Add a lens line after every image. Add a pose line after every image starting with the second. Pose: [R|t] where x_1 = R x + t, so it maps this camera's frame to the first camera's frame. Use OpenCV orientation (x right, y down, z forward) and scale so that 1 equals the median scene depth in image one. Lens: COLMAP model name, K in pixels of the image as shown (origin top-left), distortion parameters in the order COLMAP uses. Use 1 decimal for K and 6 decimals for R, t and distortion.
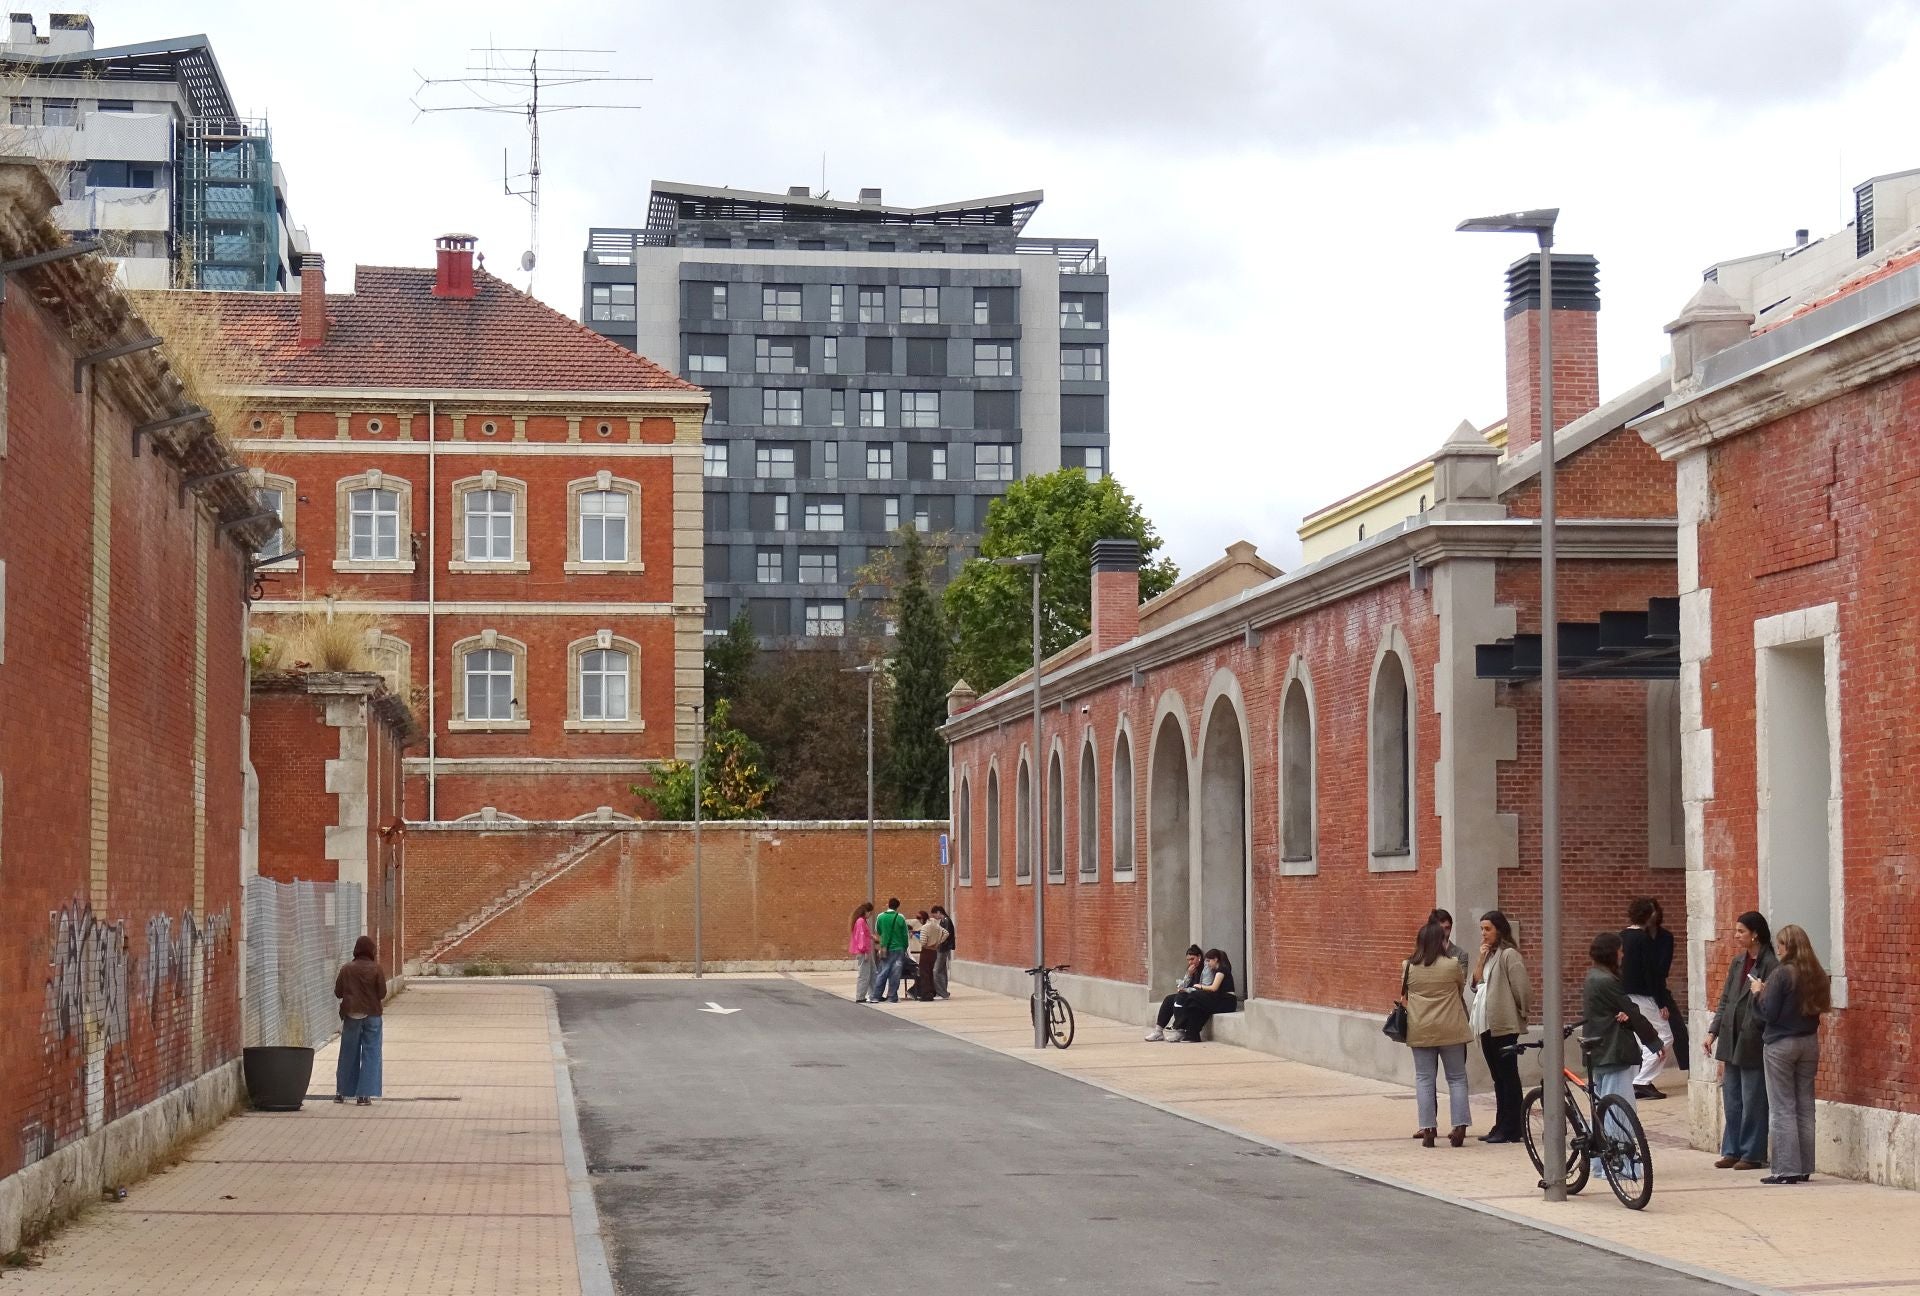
lens RADIAL K [[3254.9, 0, 973.8], [0, 3254.9, 761.5], [0, 0, 1]] dist [0.053991, -0.015151]
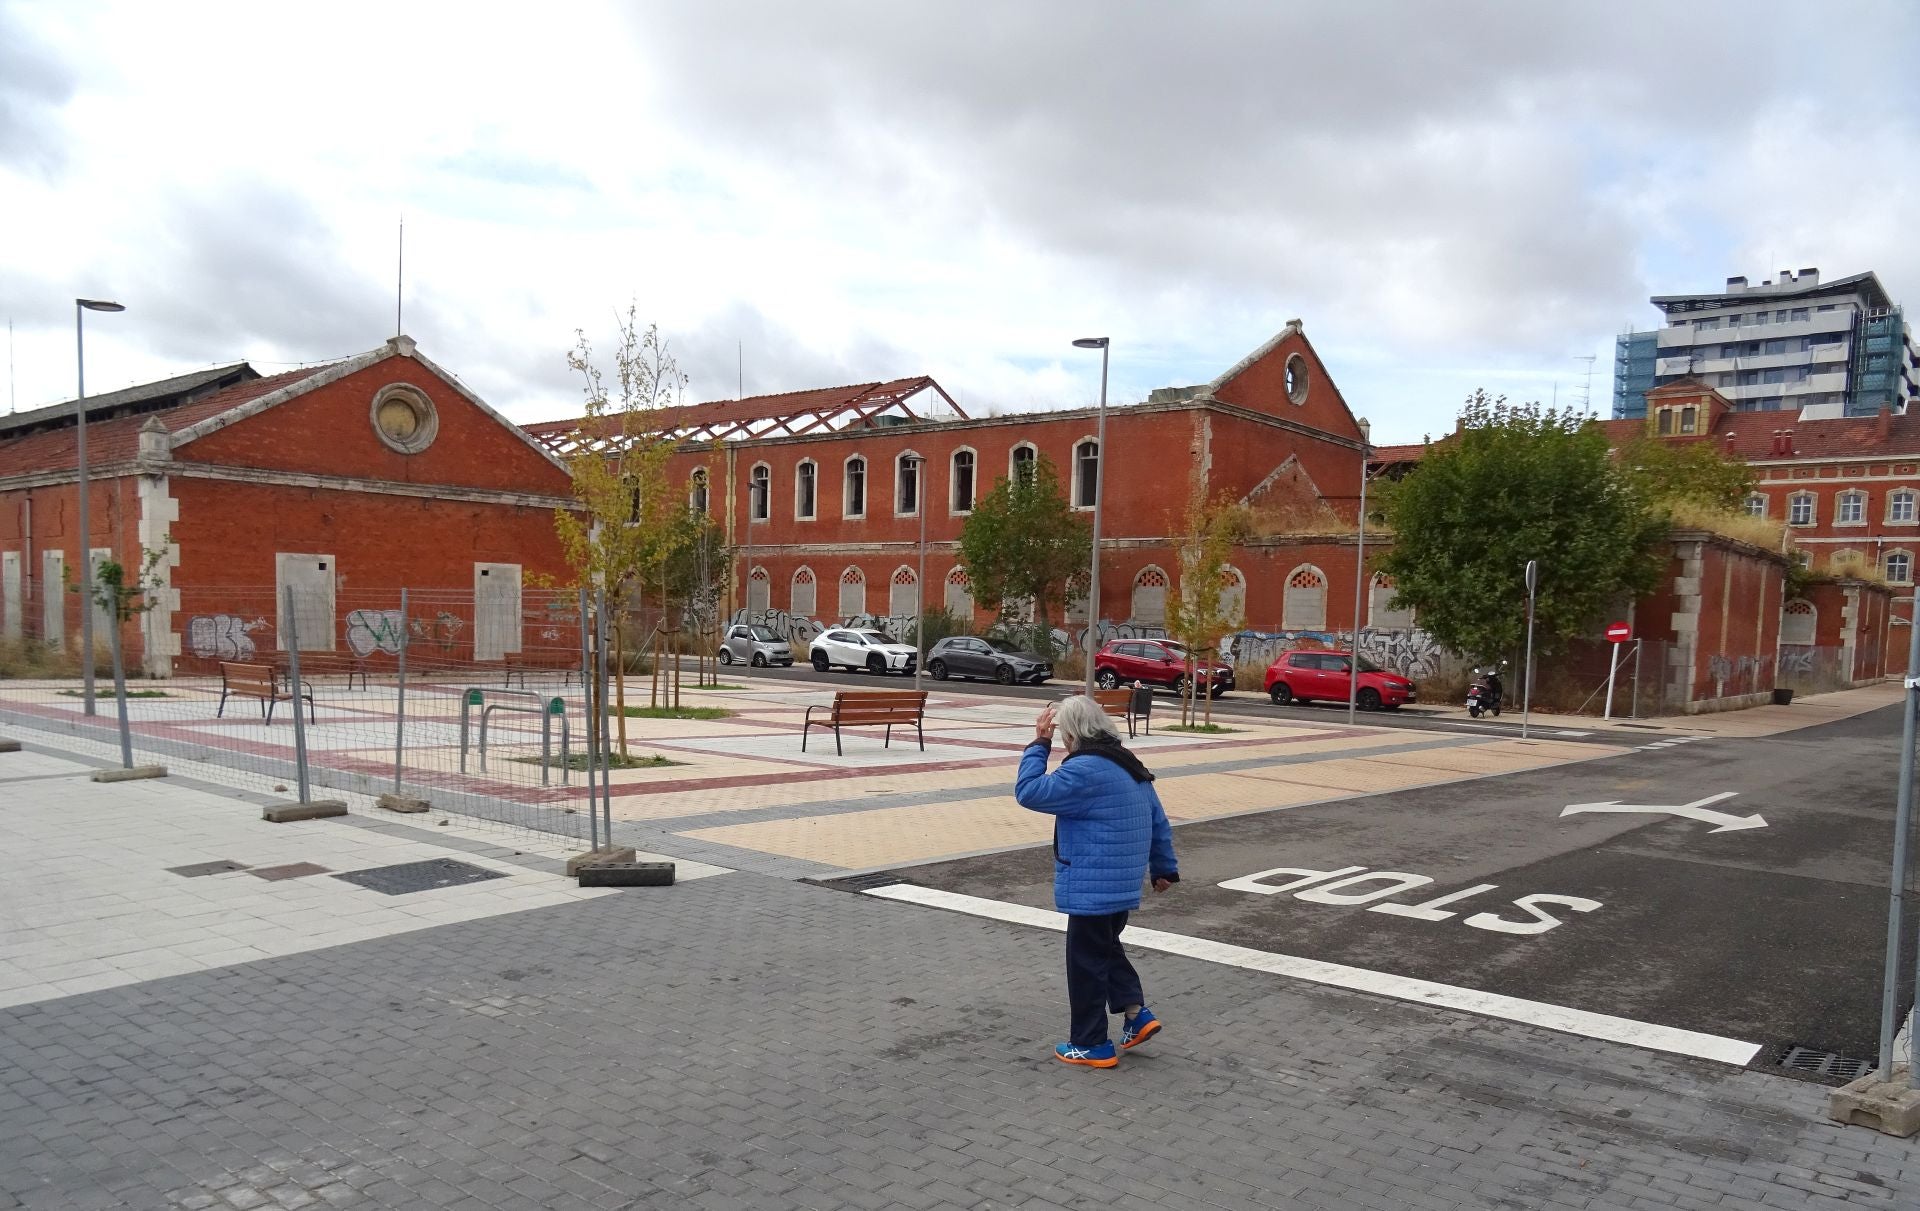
lens RADIAL K [[1381.9, 0, 952.2], [0, 1381.9, 713.1], [0, 0, 1]] dist [-0.002923, 0.003577]
pose [[0.680351, 0.076458, -0.728888, 0.126127], [-0.002141, 0.994746, 0.102347, -0.021193], [0.732884, -0.068071, 0.676940, -0.345516]]
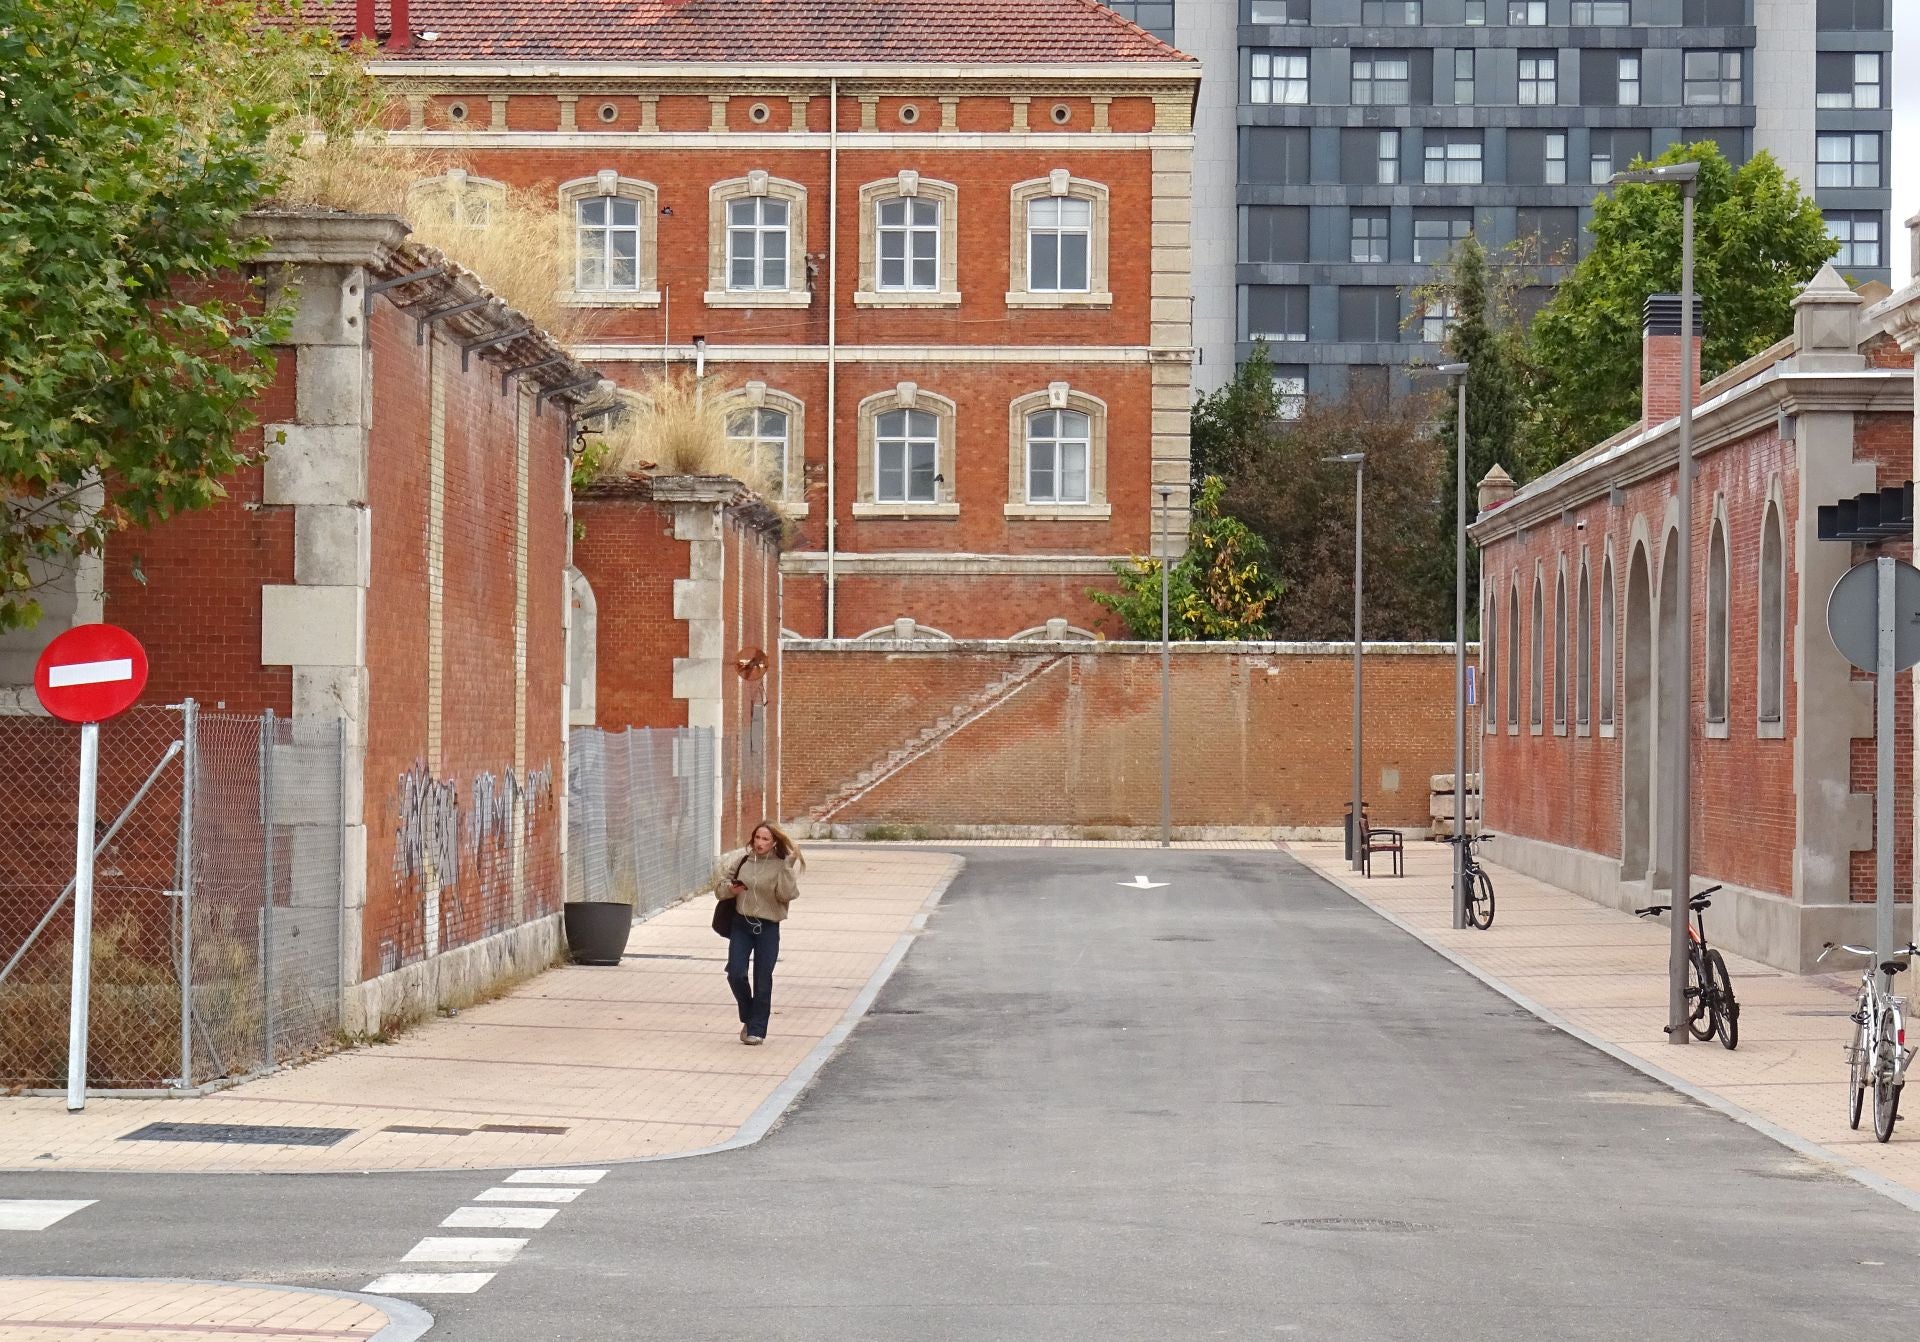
lens RADIAL K [[5284.5, 0, 960.0], [0, 5284.5, 671.0], [0, 0, 1]] dist [-0.004585, 1.040294]
pose [[0.988137, 0.009724, -0.153264, 0.054266], [-0.004903, 0.999482, 0.031802, -0.013405], [0.153494, -0.030673, 0.987673, -0.218872]]
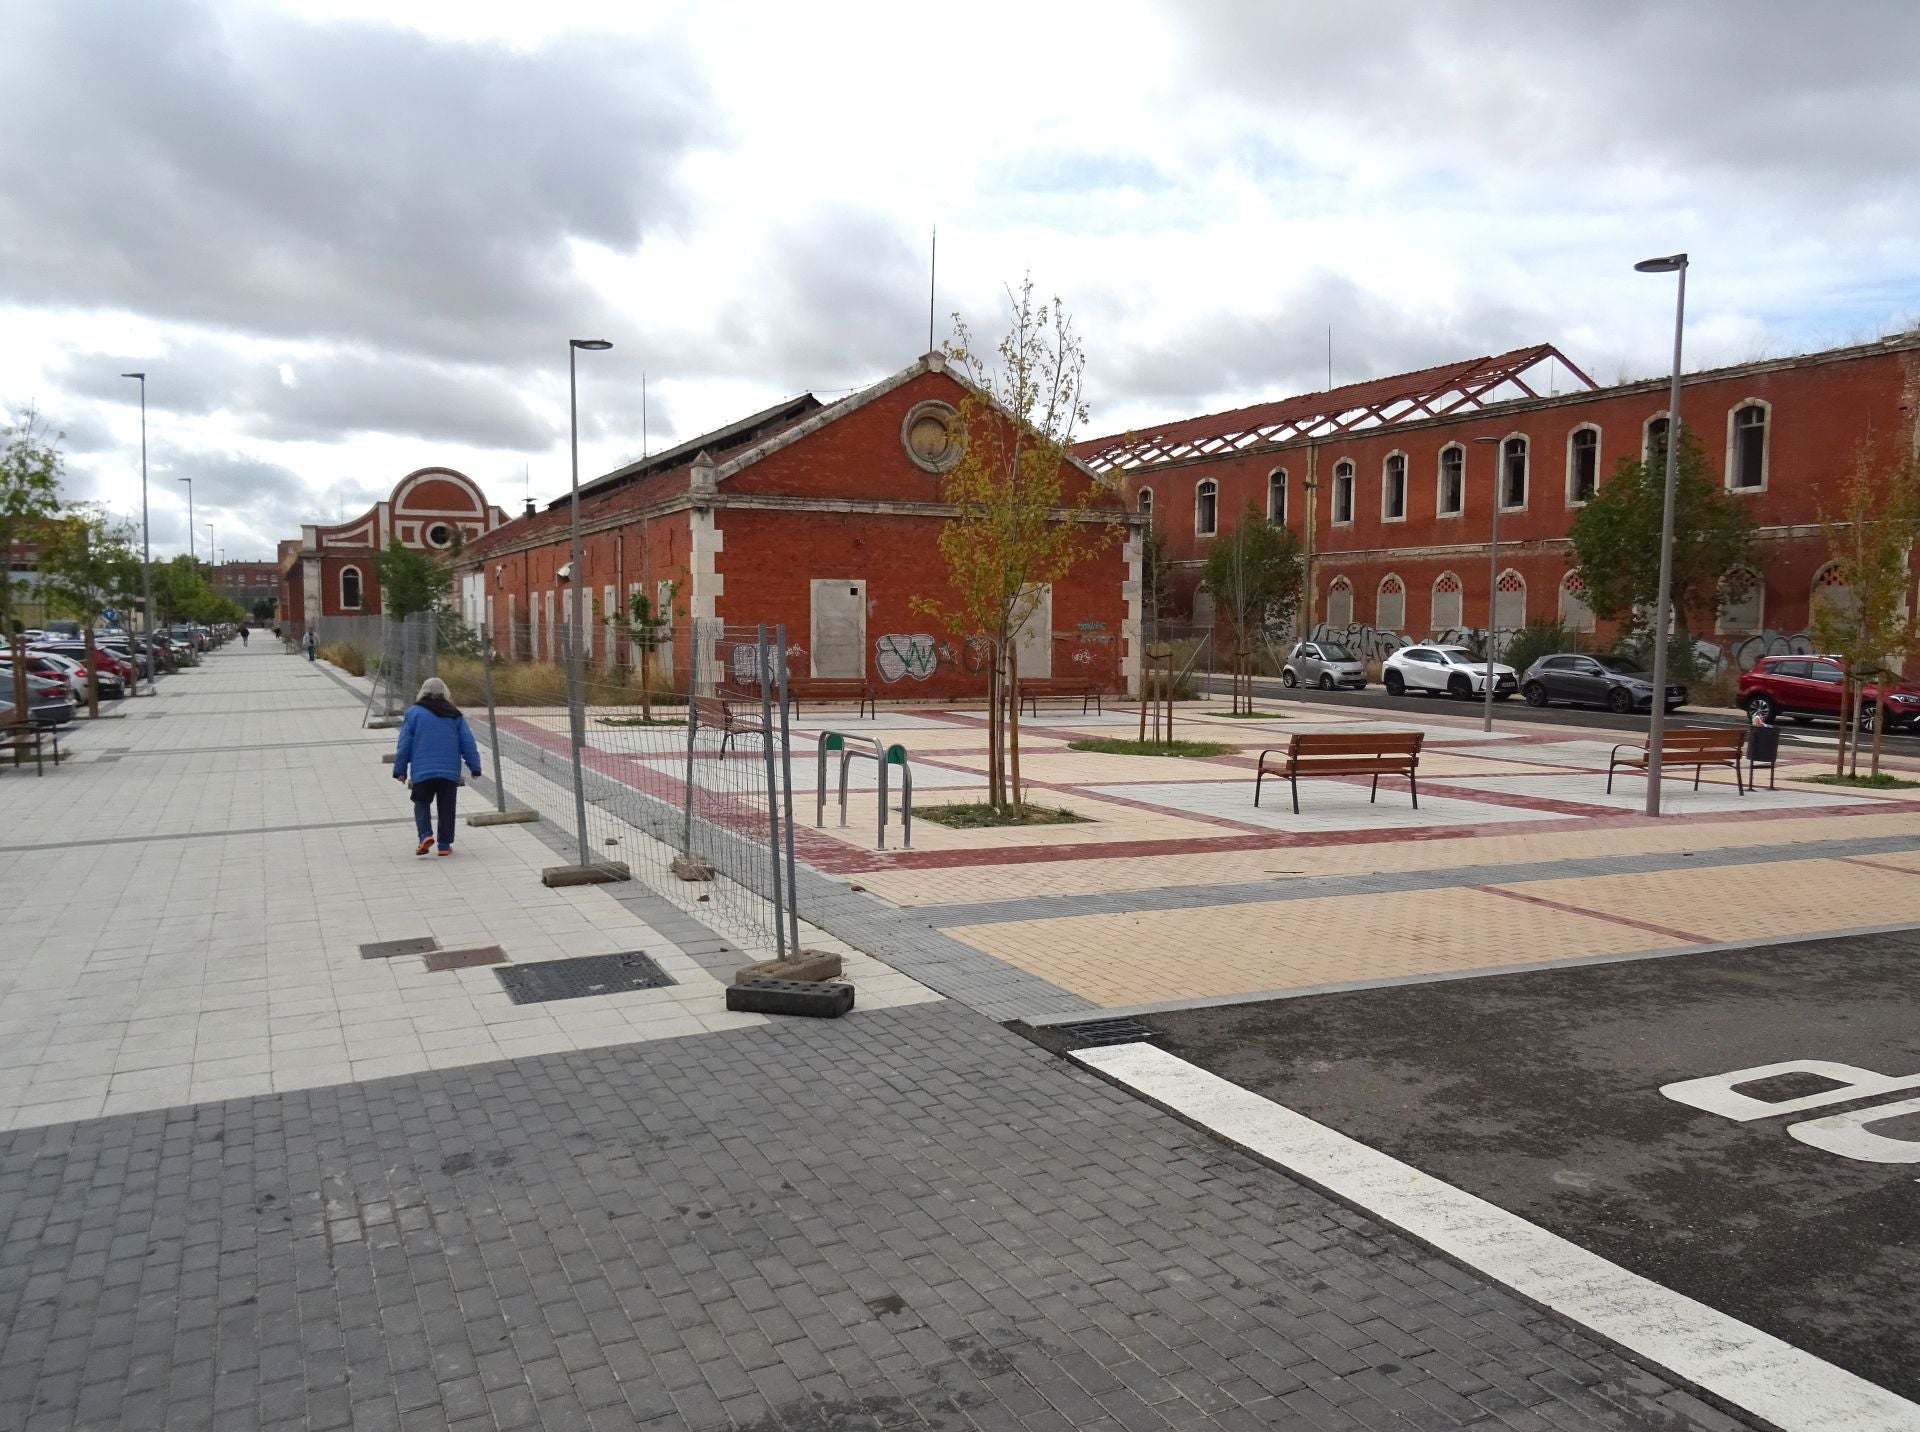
lens RADIAL K [[1469.7, 0, 960.0], [0, 1469.7, 716.0], [0, 0, 1]] dist [-0.000145, -0.003006]
pose [[0.323896, 0.070948, -0.943429, 0.115559], [0.029122, 0.995964, 0.084897, -0.021482], [0.945644, -0.054972, 0.320523, -0.307634]]
